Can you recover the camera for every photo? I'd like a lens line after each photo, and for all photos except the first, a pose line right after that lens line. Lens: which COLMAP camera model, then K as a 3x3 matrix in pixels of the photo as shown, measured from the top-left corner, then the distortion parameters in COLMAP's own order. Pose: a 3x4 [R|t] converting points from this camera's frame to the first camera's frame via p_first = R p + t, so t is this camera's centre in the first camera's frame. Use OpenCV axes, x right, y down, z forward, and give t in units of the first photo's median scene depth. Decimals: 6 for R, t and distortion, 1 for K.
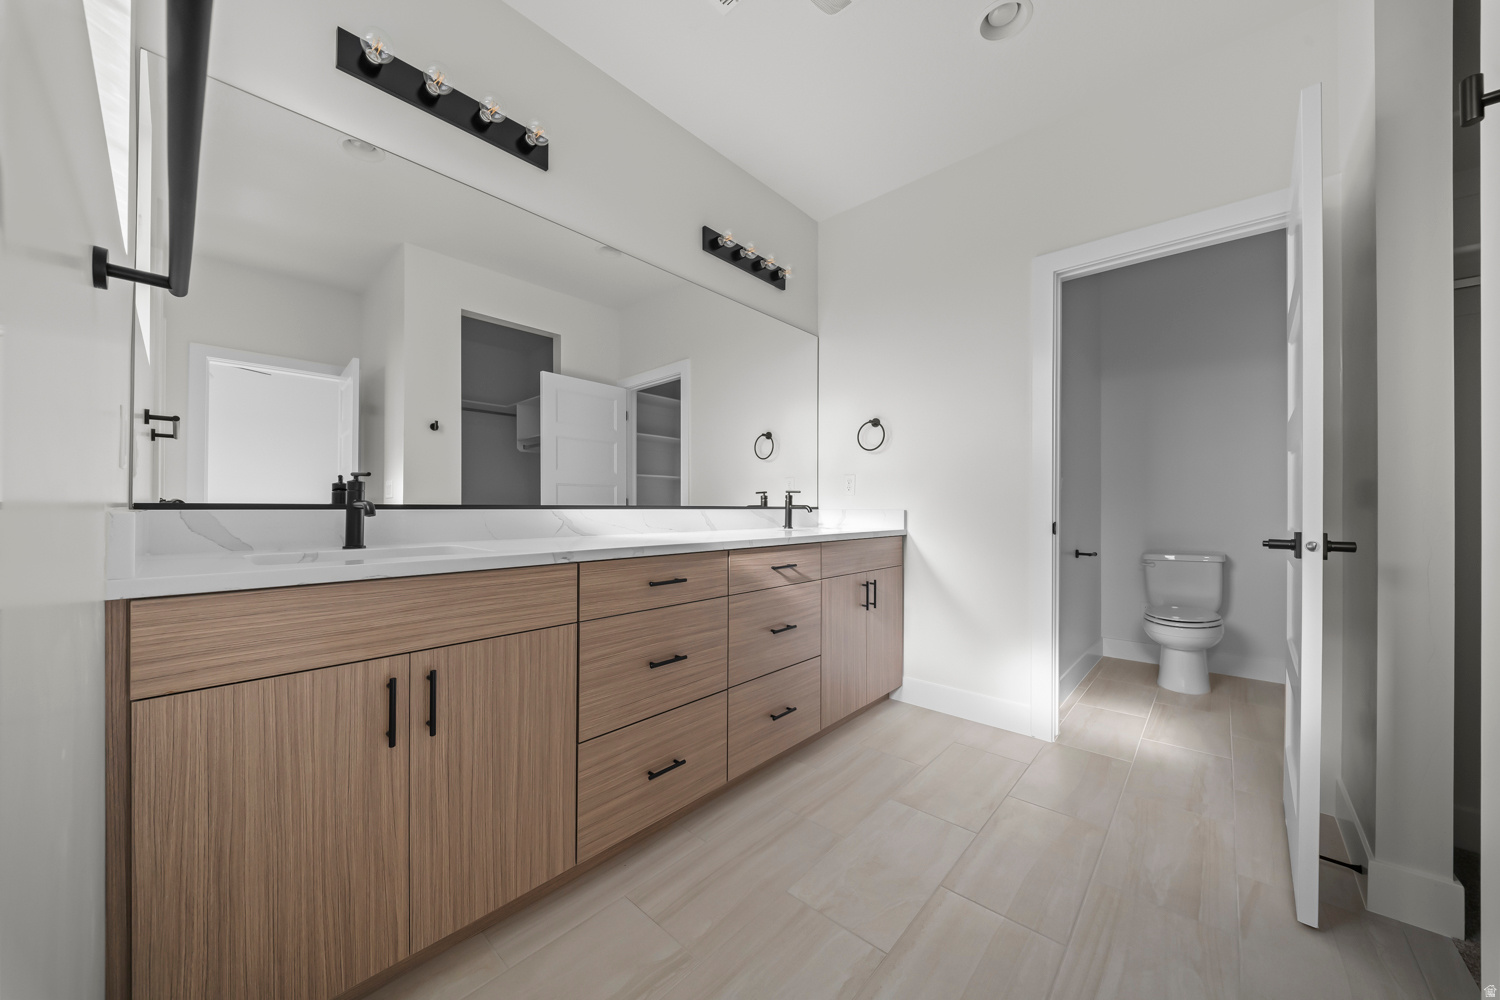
lens RADIAL K [[527.5, 0, 745.8], [0, 527.5, 500.4], [0, 0, 1]] dist [0.004558, -0.005498]
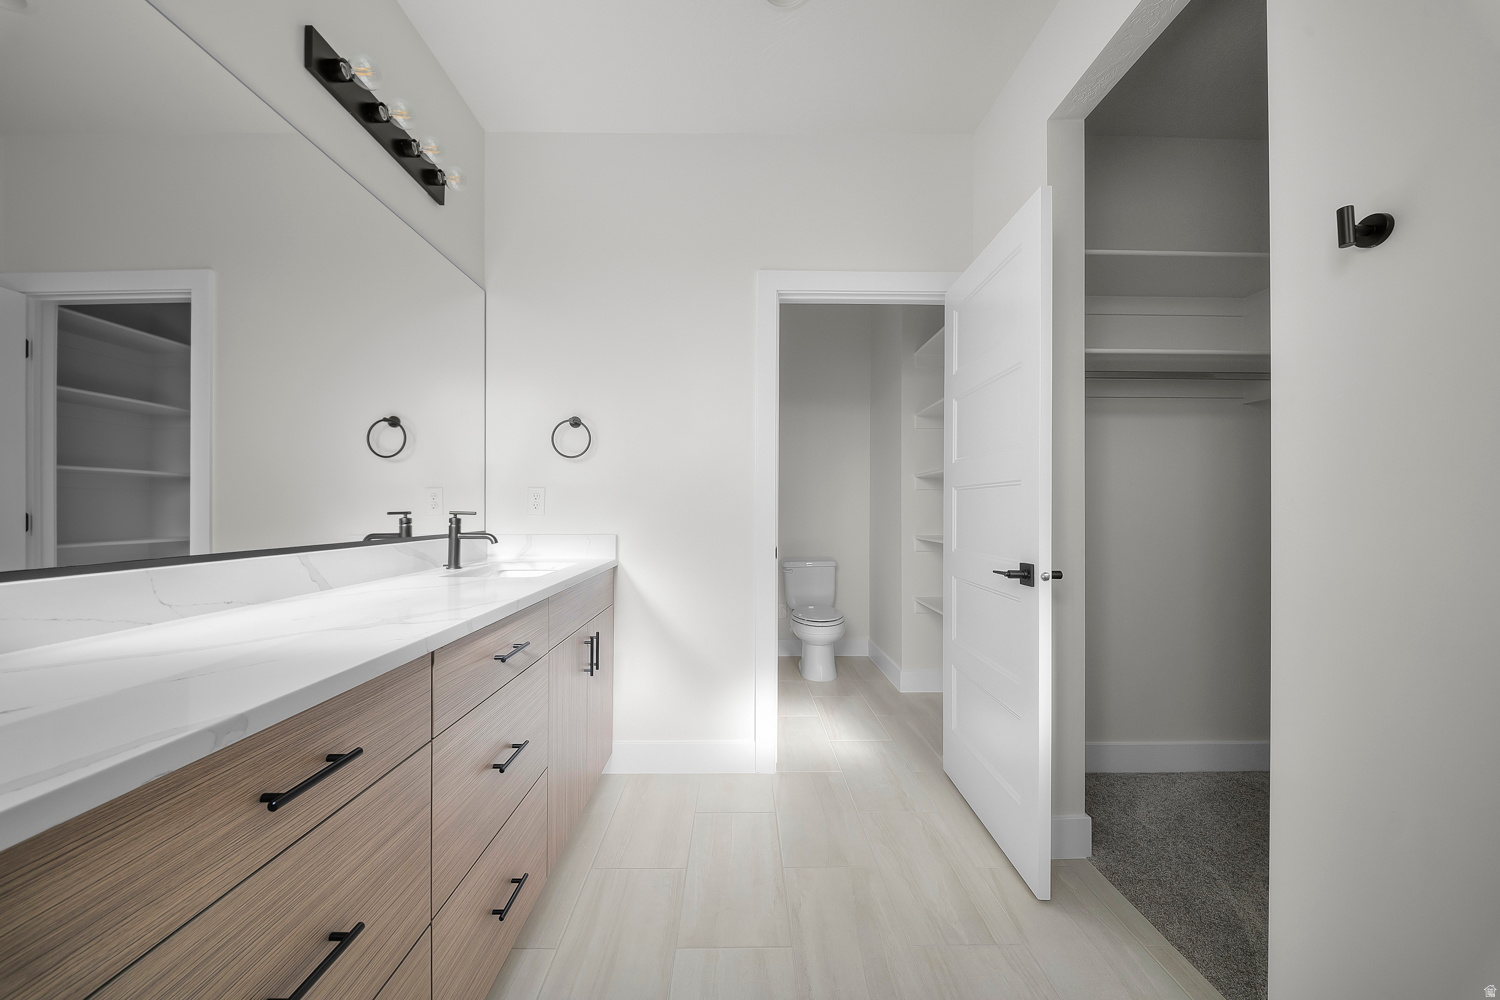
lens RADIAL K [[527.5, 0, 745.8], [0, 527.5, 500.4], [0, 0, 1]] dist [0.004558, -0.005498]
pose [[0.730055, 0.007735, 0.683345, -0.134668], [-0.009587, 0.999953, -0.001077, -0.045003], [-0.683322, -0.005765, 0.730095, 0.350434]]
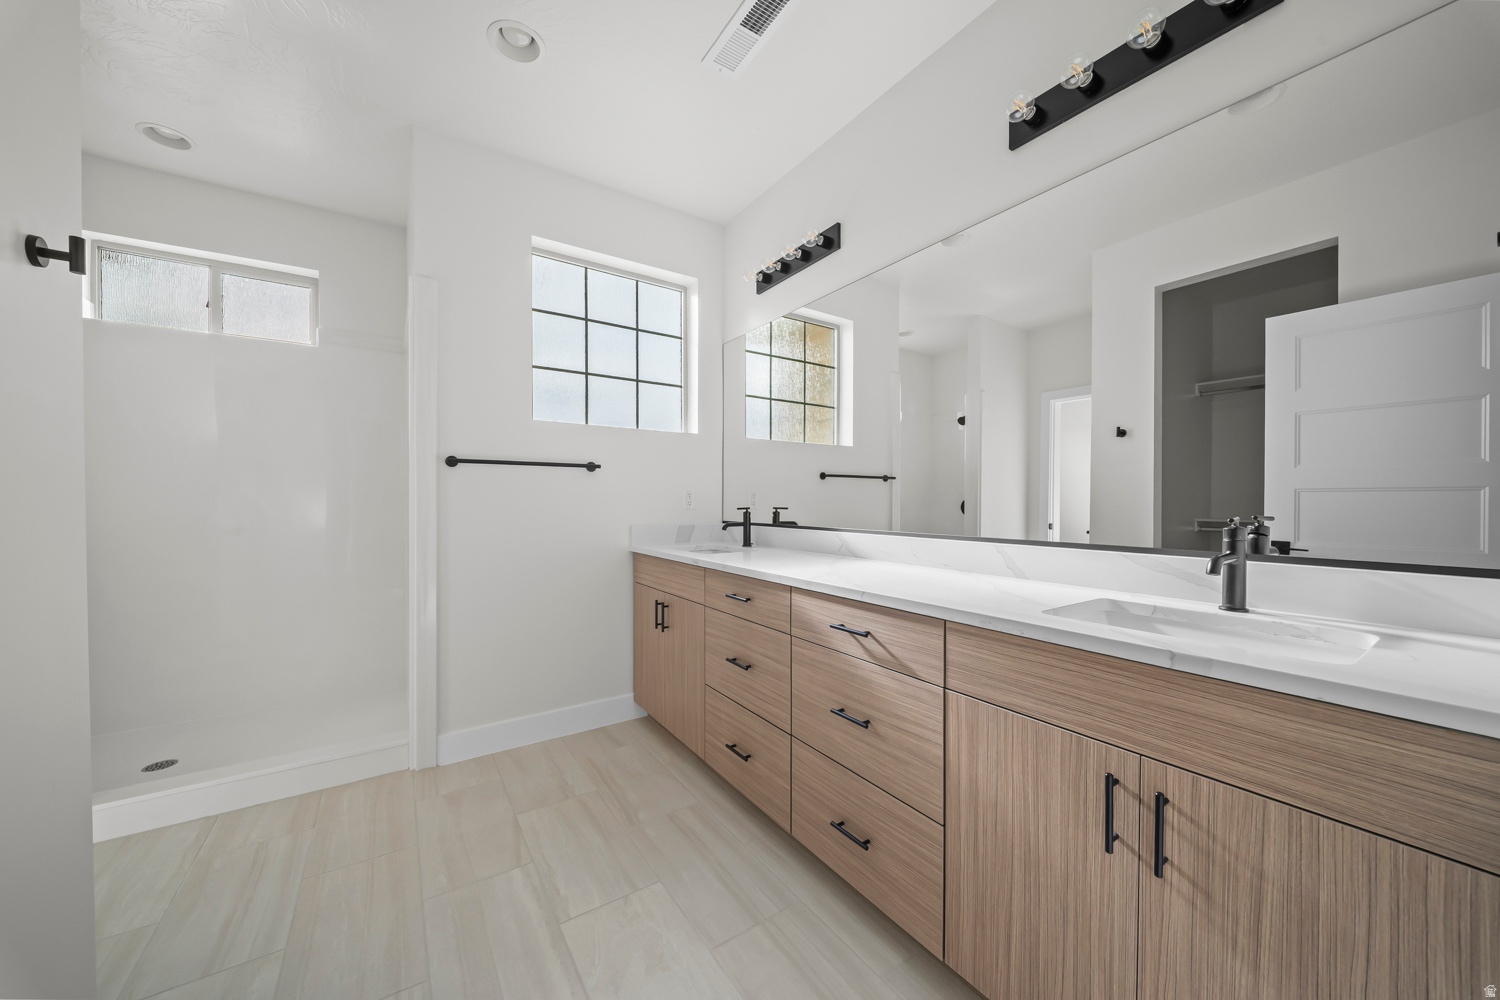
lens RADIAL K [[527.5, 0, 745.8], [0, 527.5, 500.4], [0, 0, 1]] dist [0.004558, -0.005498]
pose [[-0.247388, -0.004418, -0.968906, 0.739701], [0.008434, 0.999942, -0.006713, -0.042944], [0.968880, -0.009832, -0.247336, 0.960980]]
